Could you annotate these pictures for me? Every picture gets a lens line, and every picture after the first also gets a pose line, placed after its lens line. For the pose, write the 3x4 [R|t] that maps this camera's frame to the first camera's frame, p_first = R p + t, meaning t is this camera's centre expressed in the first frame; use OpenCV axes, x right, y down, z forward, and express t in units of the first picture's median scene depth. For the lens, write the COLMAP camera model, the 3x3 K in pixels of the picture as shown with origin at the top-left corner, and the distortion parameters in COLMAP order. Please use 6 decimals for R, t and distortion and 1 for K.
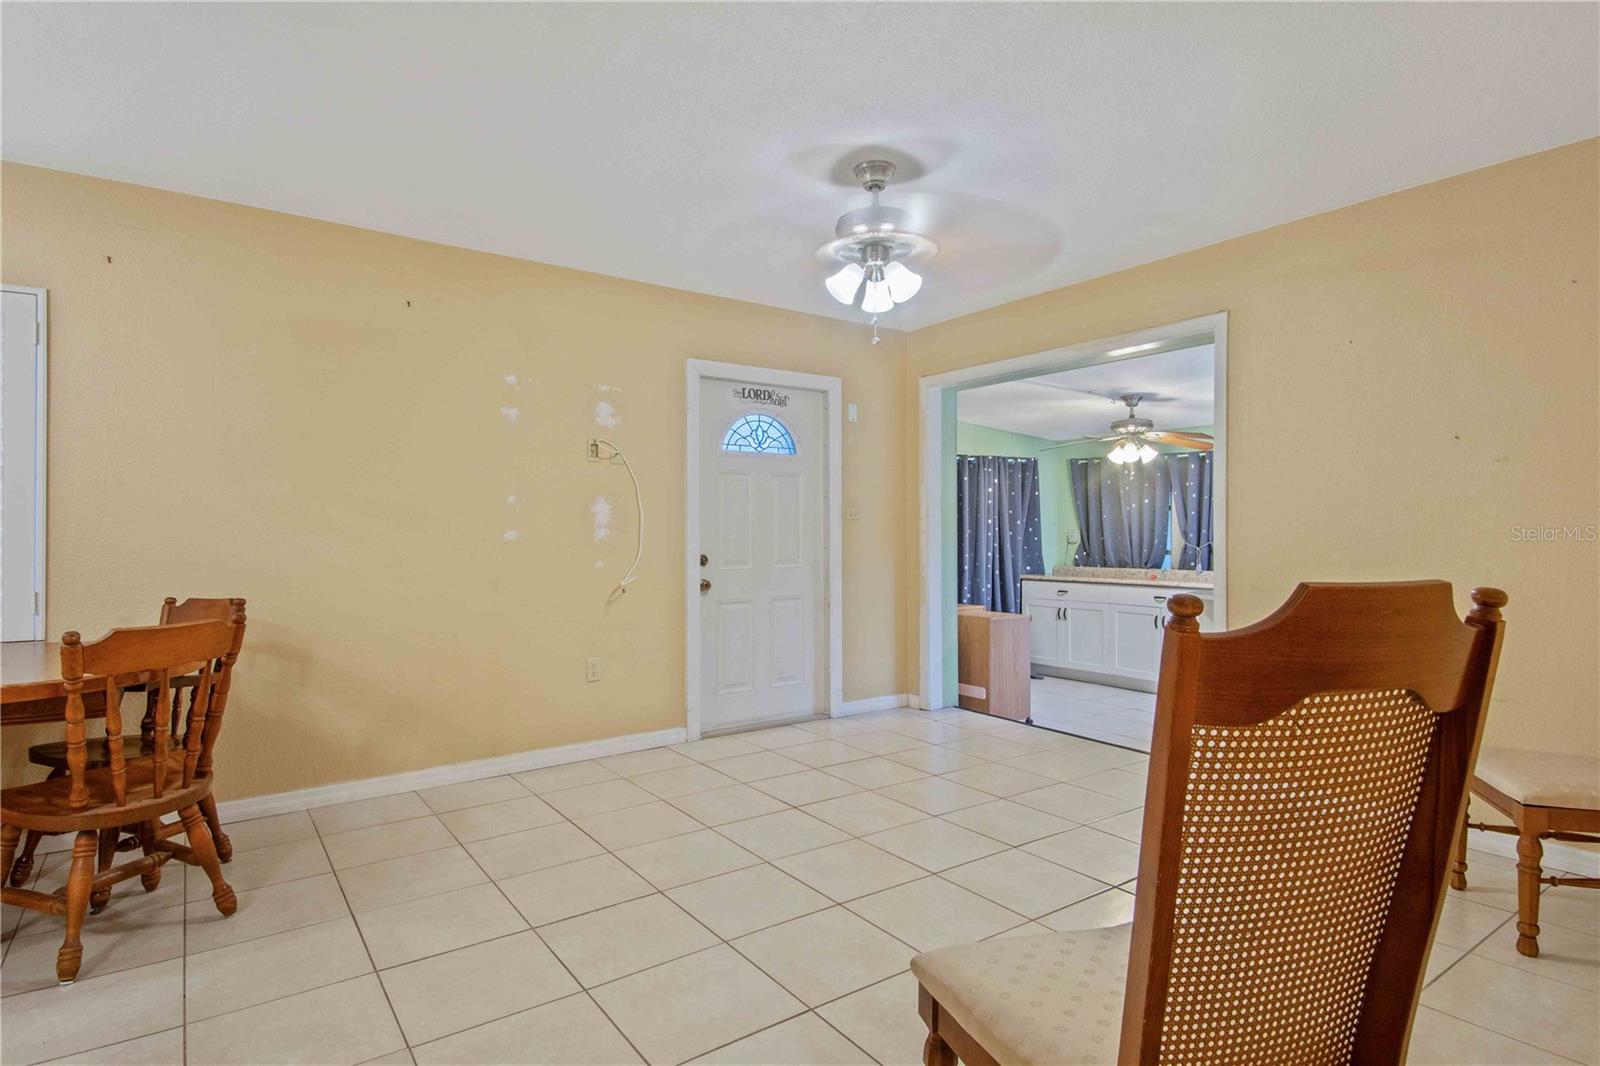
lens RADIAL K [[834.8, 0, 800.5], [0, 834.8, 525.7], [0, 0, 1]] dist [0.073263, -0.052255]
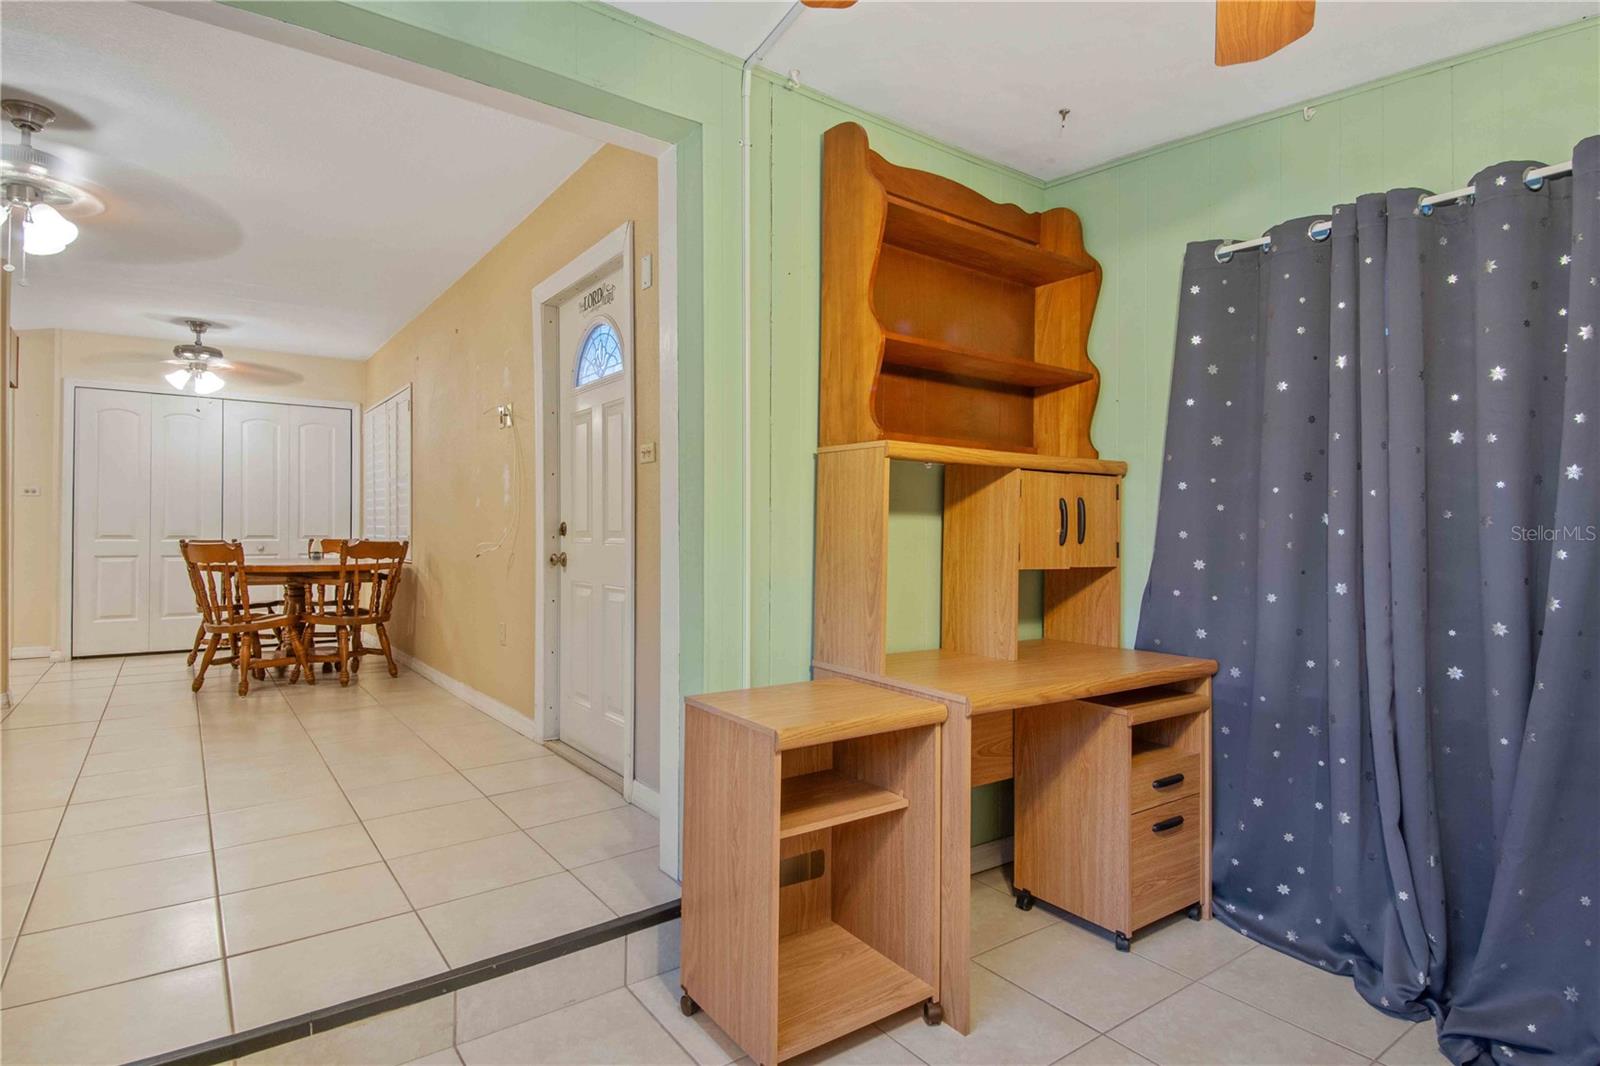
lens RADIAL K [[834.8, 0, 800.5], [0, 834.8, 525.7], [0, 0, 1]] dist [0.073263, -0.052255]
pose [[0.010854, -0.002623, -0.999938, 0.532992], [0.006102, 0.999978, -0.002557, 0.031635], [0.999922, -0.006074, 0.010870, 0.929076]]
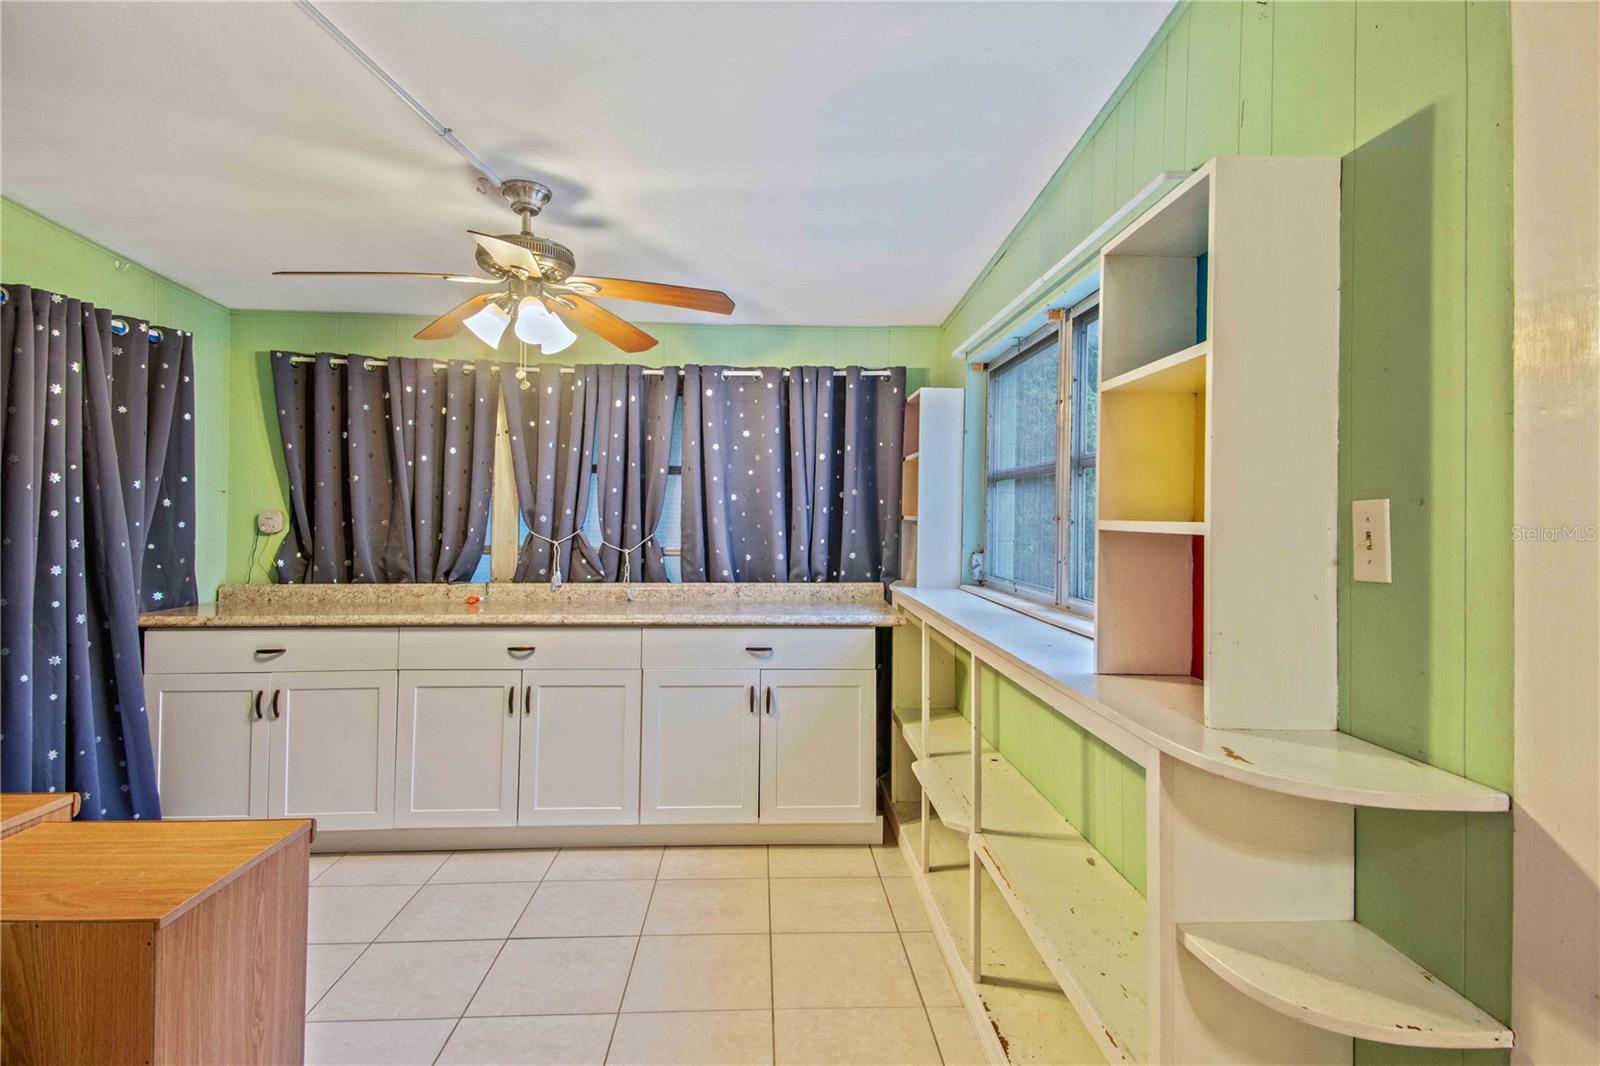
lens RADIAL K [[834.5, 0, 795.7], [0, 834.5, 504.3], [0, 0, 1]] dist [0.059802, -0.051622]
pose [[0.545131, 0.014537, 0.838225, 0.119221], [-0.016815, 0.999838, -0.006404, 0.003333], [-0.838182, -0.010604, 0.545287, 0.664470]]
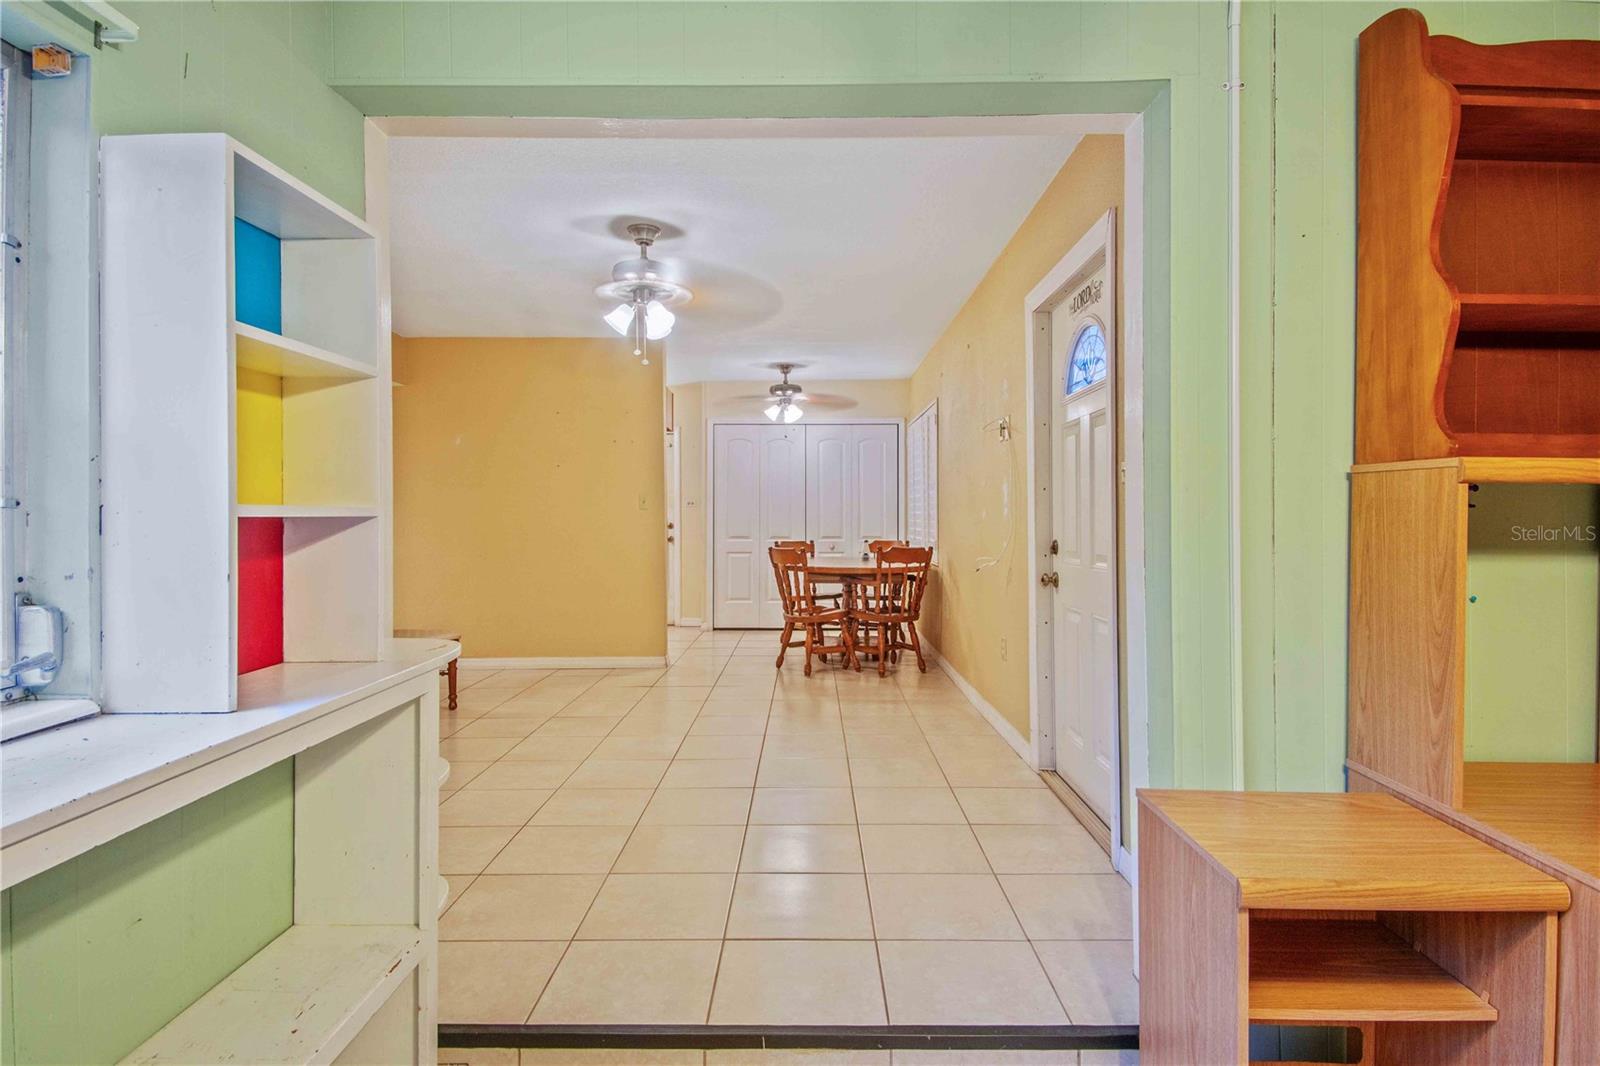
lens RADIAL K [[831.0, 0, 798.6], [0, 831.0, 511.8], [0, 0, 1]] dist [0.069804, -0.048069]
pose [[-0.592036, -0.000011, -0.805912, 0.484513], [0.012002, 0.999889, -0.008830, 0.009858], [0.805822, -0.014900, -0.591970, 0.961066]]
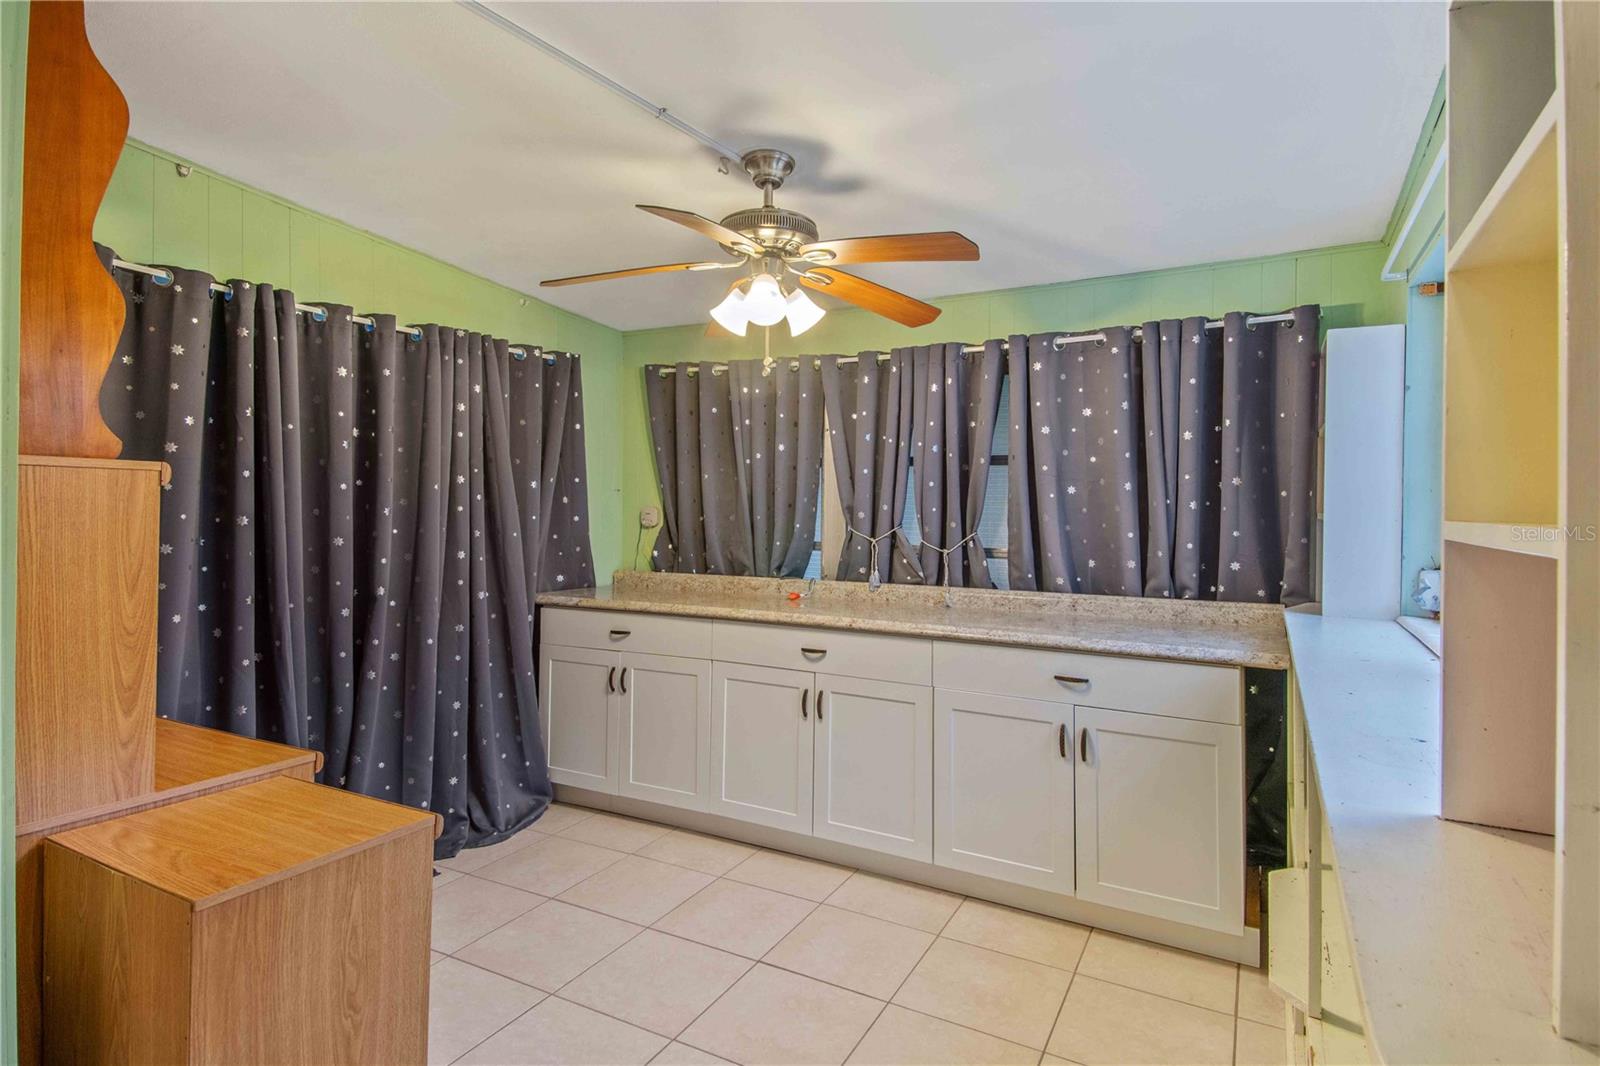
lens RADIAL K [[828.3, 0, 798.9], [0, 828.3, 501.9], [0, 0, 1]] dist [0.063600, -0.050943]
pose [[0.900809, 0.011459, 0.434063, 0.241979], [-0.013818, 0.999902, 0.002279, 0.003217], [-0.433995, -0.008051, 0.900879, 0.651775]]
